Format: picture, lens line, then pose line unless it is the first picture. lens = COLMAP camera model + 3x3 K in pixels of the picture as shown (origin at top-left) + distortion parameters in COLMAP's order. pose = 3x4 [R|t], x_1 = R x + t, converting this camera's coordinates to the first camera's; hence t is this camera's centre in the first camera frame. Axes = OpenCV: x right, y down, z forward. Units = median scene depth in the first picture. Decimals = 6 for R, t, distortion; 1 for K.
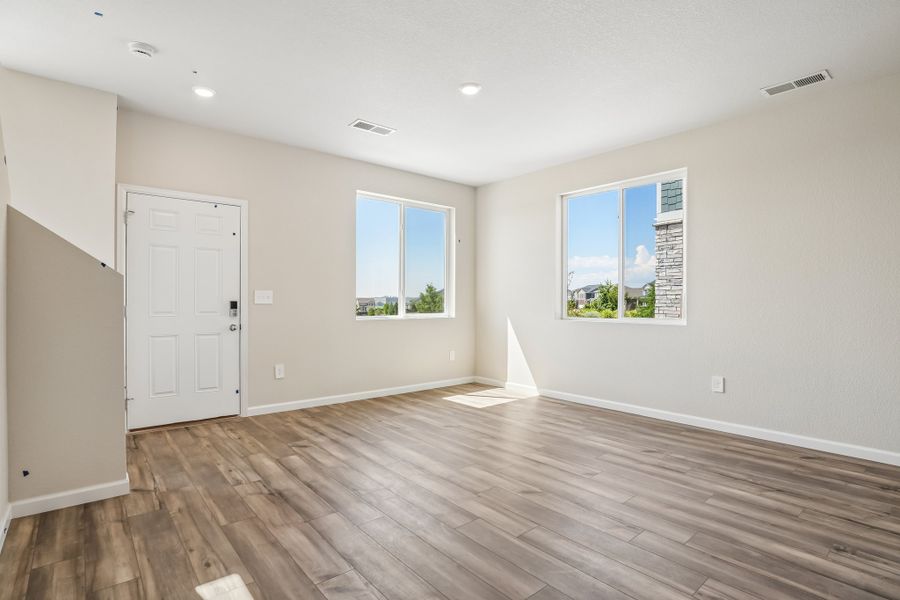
lens RADIAL K [[453.0, 0, 450.0], [0, 453.0, 300.0], [0, 0, 1]] dist [-0.017324, 0.000112]
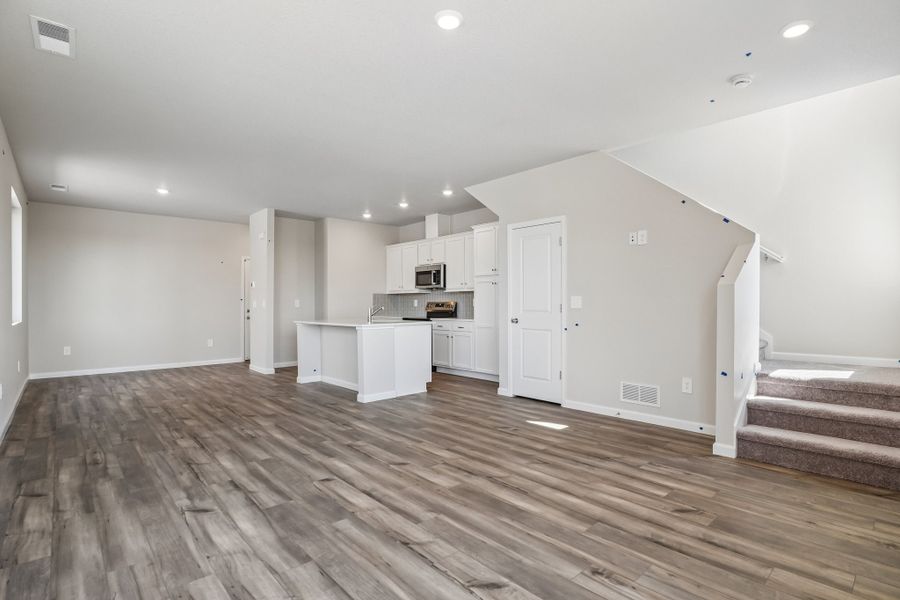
lens RADIAL K [[434.0, 0, 451.5], [0, 434.0, 304.5], [0, 0, 1]] dist [-0.003682, 0.000827]
pose [[-0.999409, -0.000779, -0.034368, 0.078636], [-0.000704, 0.999997, -0.002195, 0.004279], [0.034370, -0.002169, -0.999407, 2.121856]]
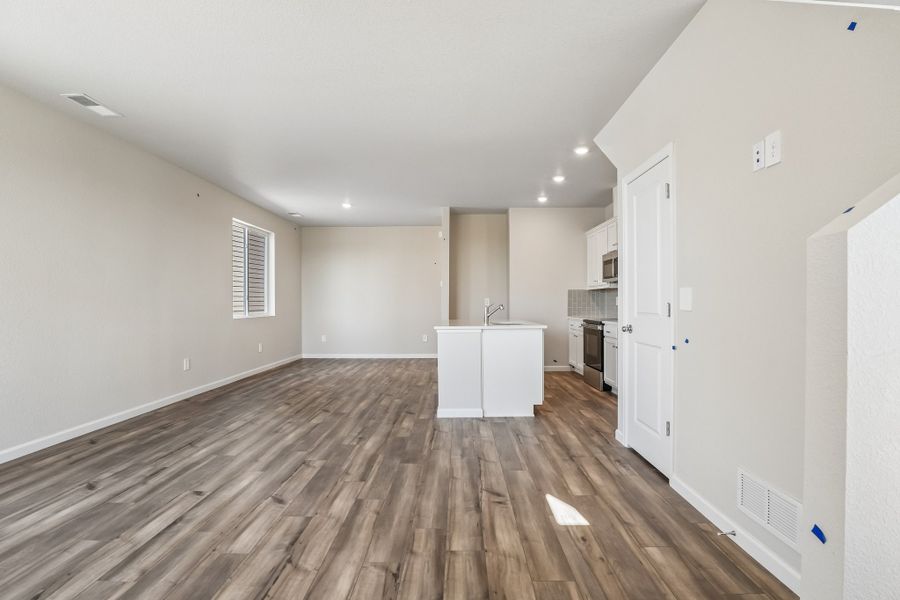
lens RADIAL K [[440.1, 0, 452.0], [0, 440.1, 302.4], [0, 0, 1]] dist [-0.015625, 0.000115]
pose [[-0.755684, 0.001942, 0.654934, -0.713623], [0.000628, 0.999997, -0.002240, 0.000652], [-0.654936, -0.001281, -0.755683, 1.444355]]
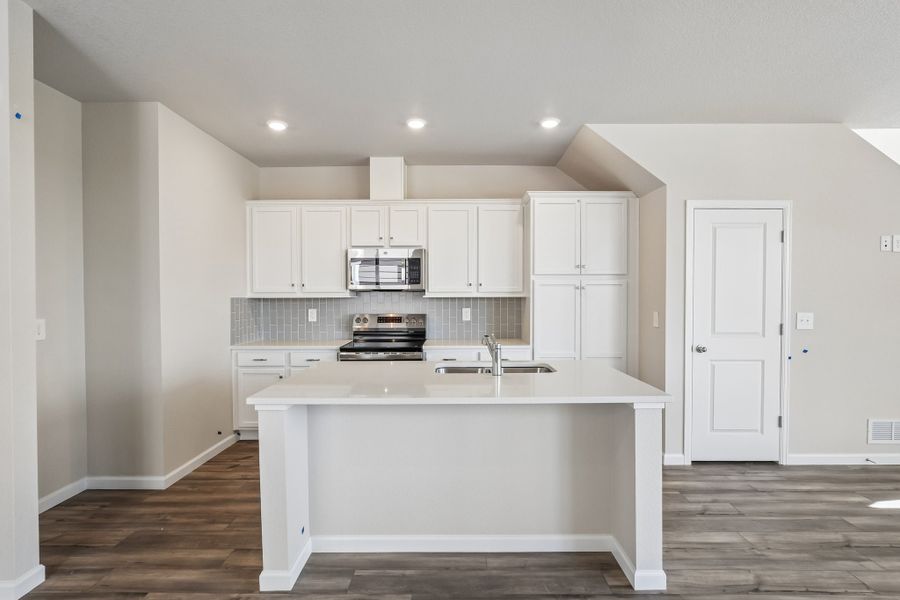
lens RADIAL K [[435.8, 0, 455.1], [0, 435.8, 304.4], [0, 0, 1]] dist [-0.001496, -0.000262]
pose [[-0.658308, 0.008216, -0.752704, 1.175353], [0.002323, 0.999958, 0.008884, -0.071429], [0.752745, 0.004100, -0.658299, 0.475233]]
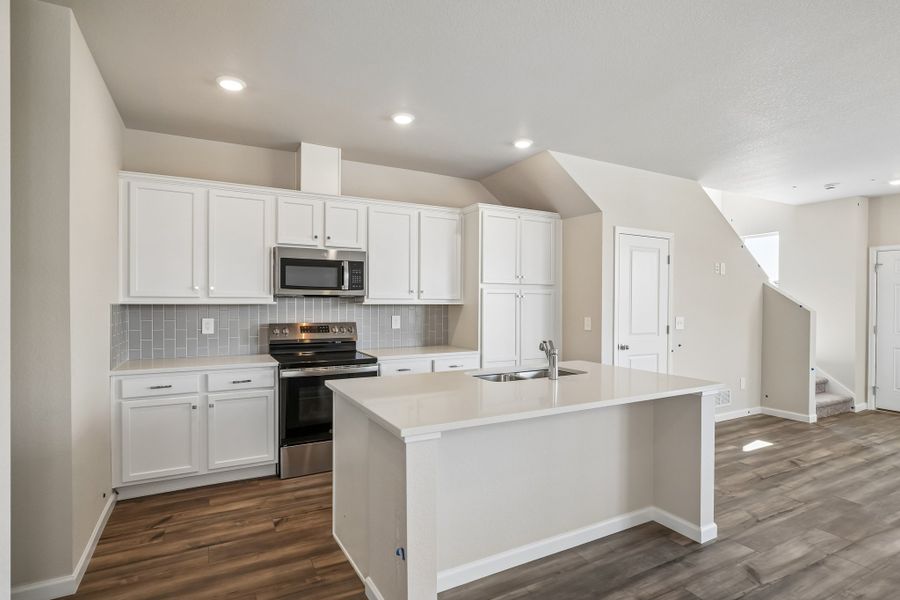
lens RADIAL K [[434.0, 0, 451.5], [0, 434.0, 304.5], [0, 0, 1]] dist [-0.003682, 0.000827]
pose [[-0.230225, -0.006318, -0.973117, 1.426105], [0.001537, 0.999975, -0.006856, -0.071932], [0.973136, -0.003074, -0.230209, -0.084148]]
